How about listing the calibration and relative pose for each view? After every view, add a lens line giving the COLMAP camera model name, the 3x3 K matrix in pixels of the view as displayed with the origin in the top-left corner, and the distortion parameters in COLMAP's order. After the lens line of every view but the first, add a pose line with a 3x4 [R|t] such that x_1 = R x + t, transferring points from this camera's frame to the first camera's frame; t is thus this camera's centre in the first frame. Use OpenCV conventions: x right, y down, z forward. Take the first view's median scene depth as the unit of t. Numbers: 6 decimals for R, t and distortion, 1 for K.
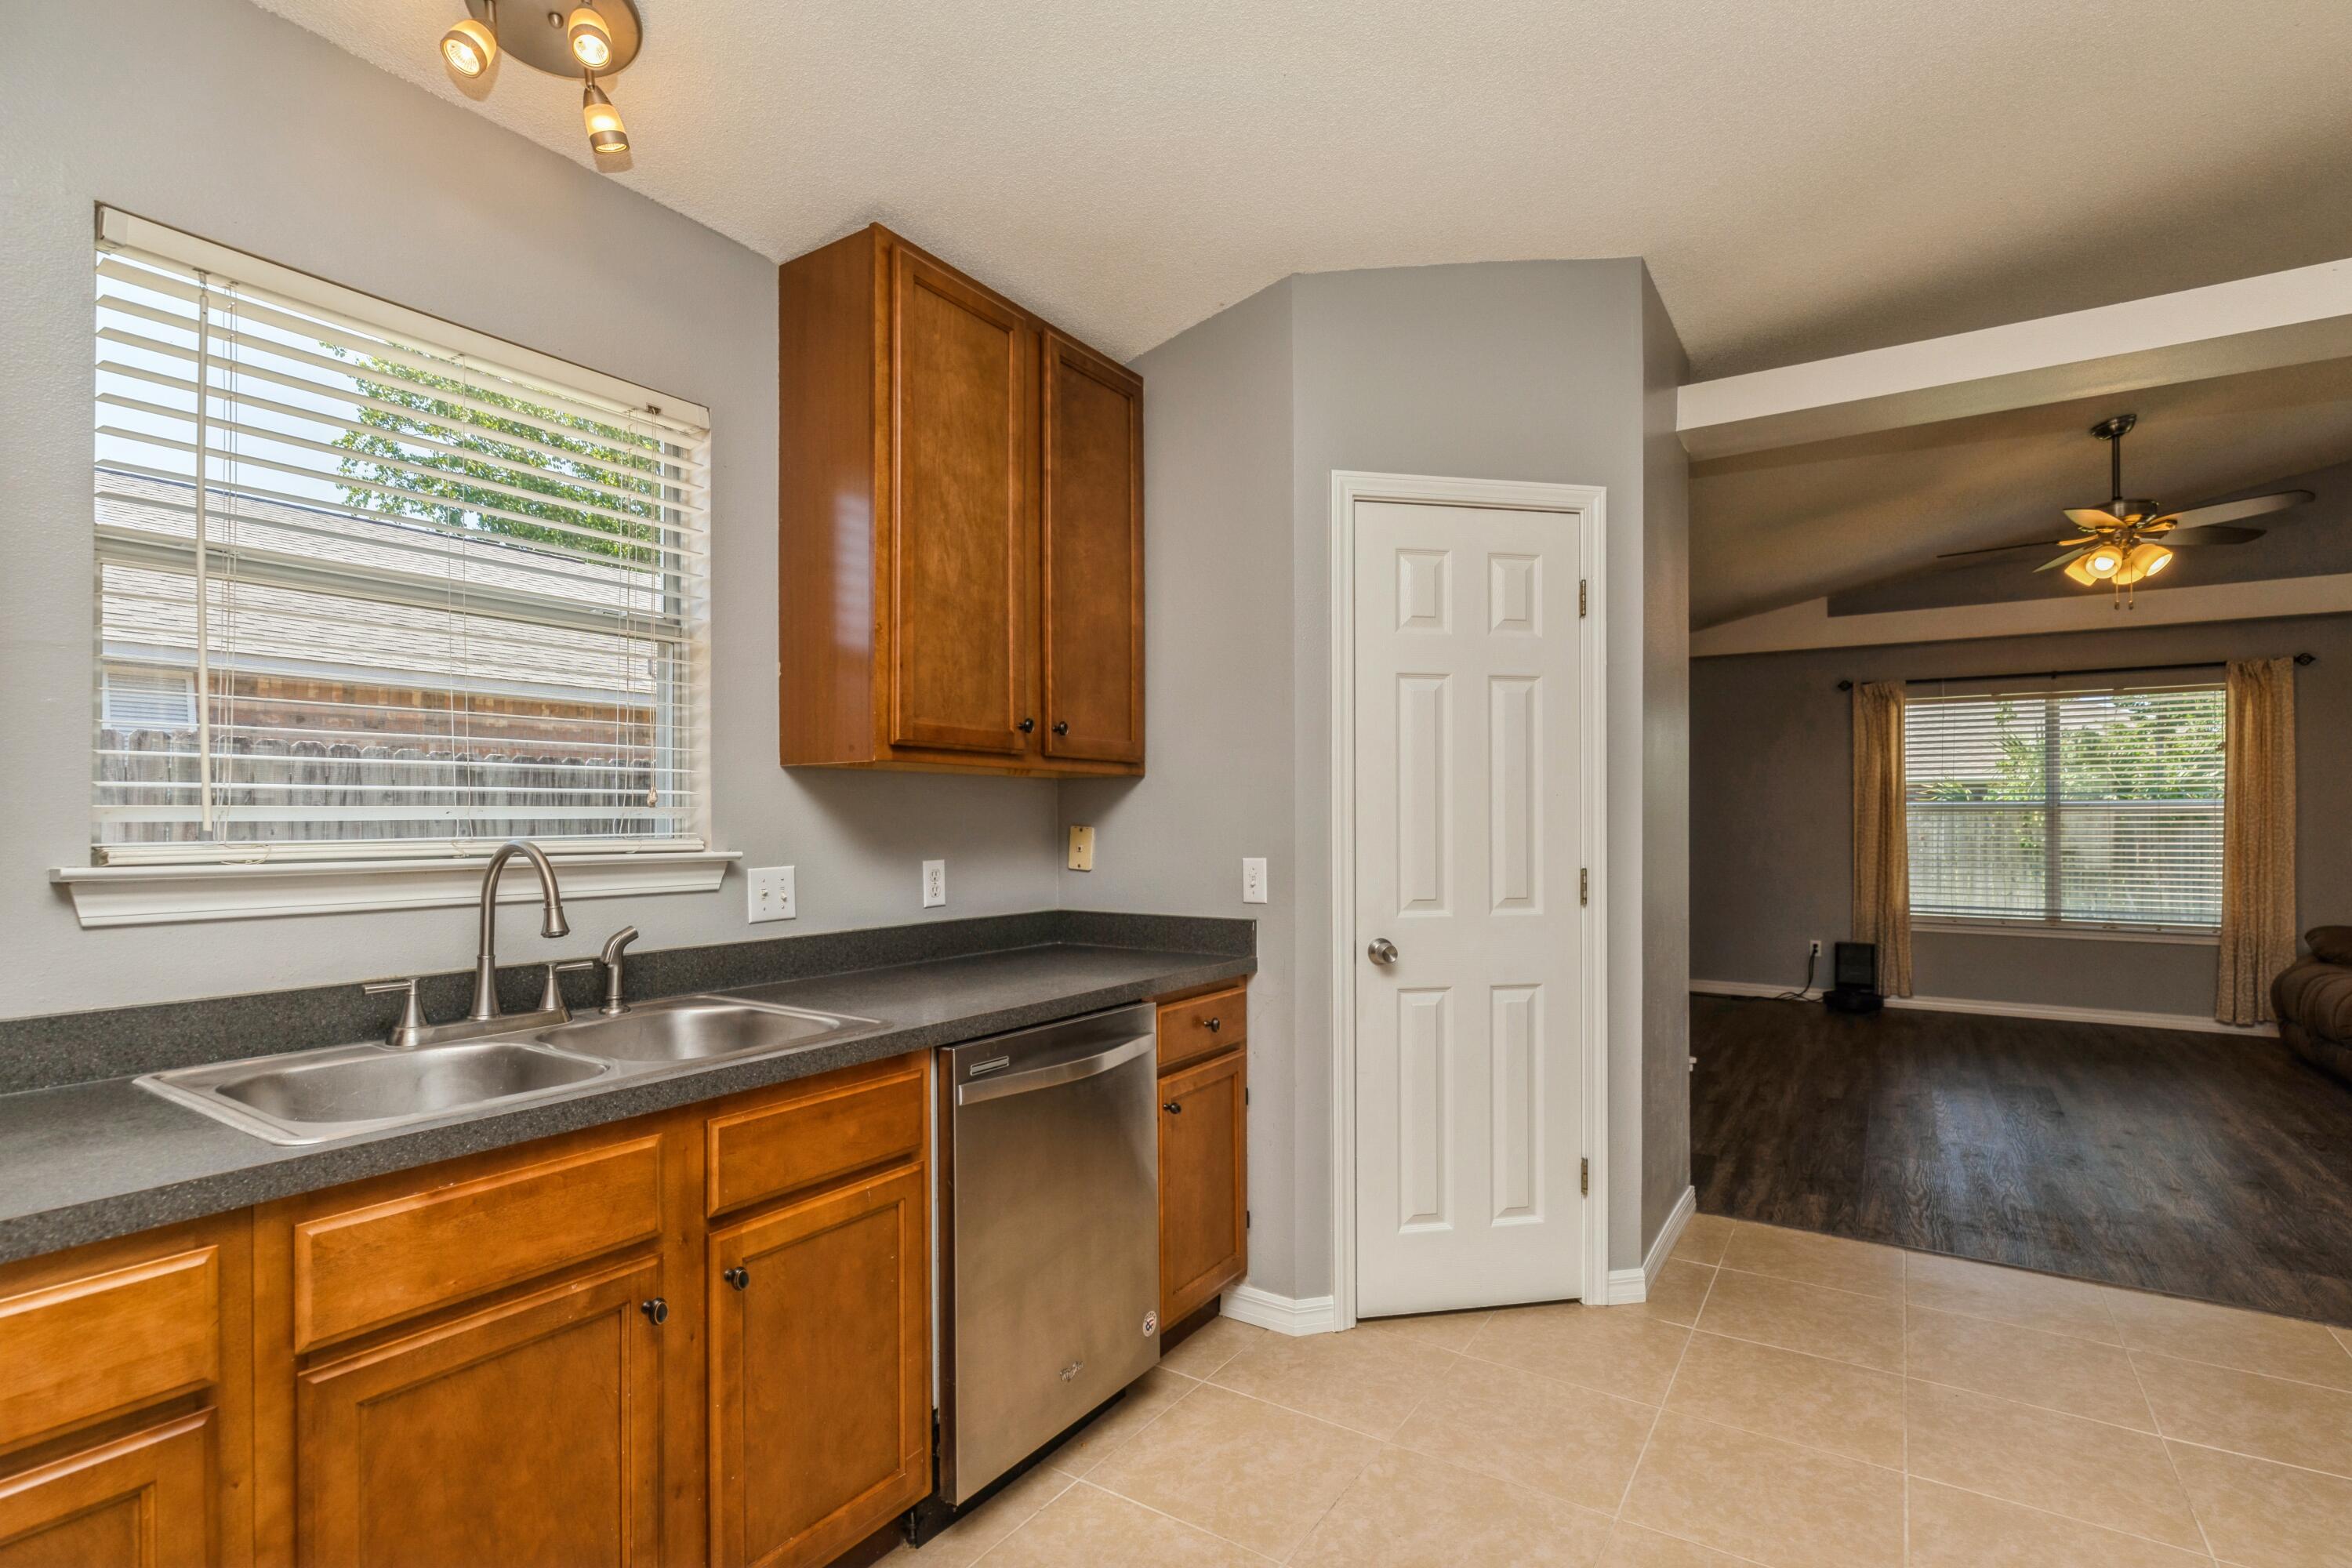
lens RADIAL K [[1093.1, 0, 1192.0], [0, 1093.1, 820.1], [0, 0, 1]] dist [-0.004930, 0.000095]
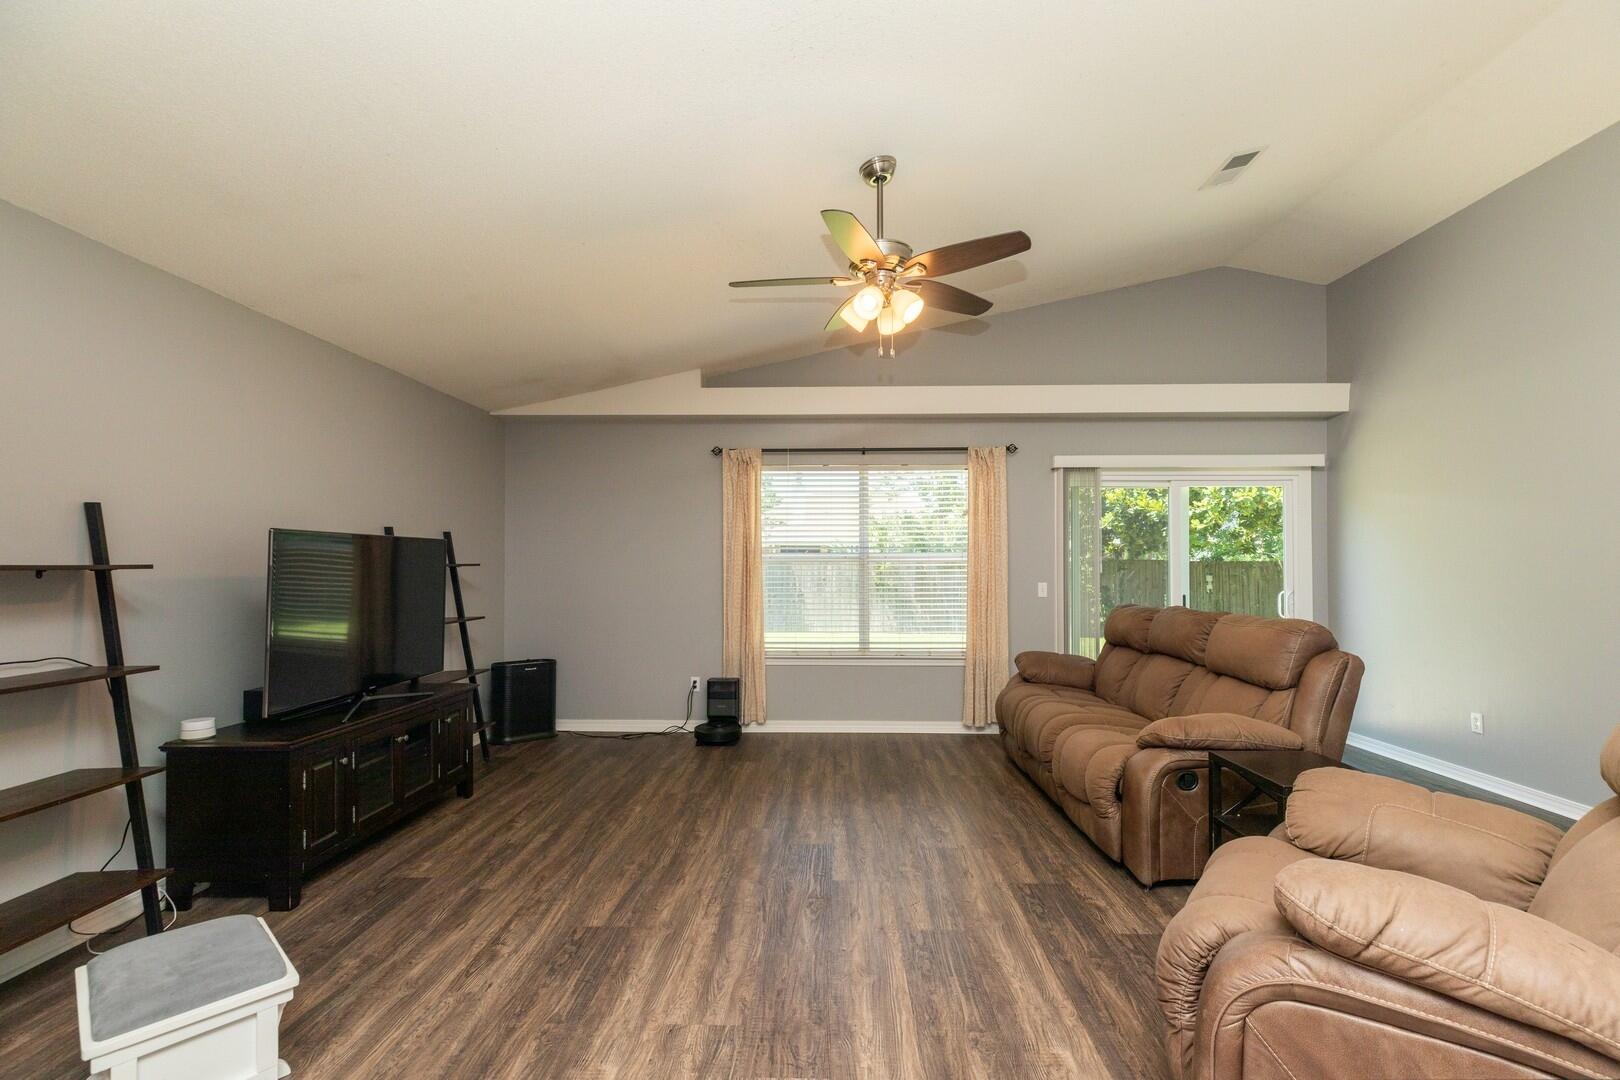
lens RADIAL K [[713.2, 0, 817.3], [0, 713.2, 557.5], [0, 0, 1]] dist [0.000966, 0.000039]
pose [[0.854860, 0.005386, 0.518831, 0.477175], [0.001122, 0.999925, -0.012229, -0.005440], [-0.518858, 0.011037, 0.854789, 0.492858]]
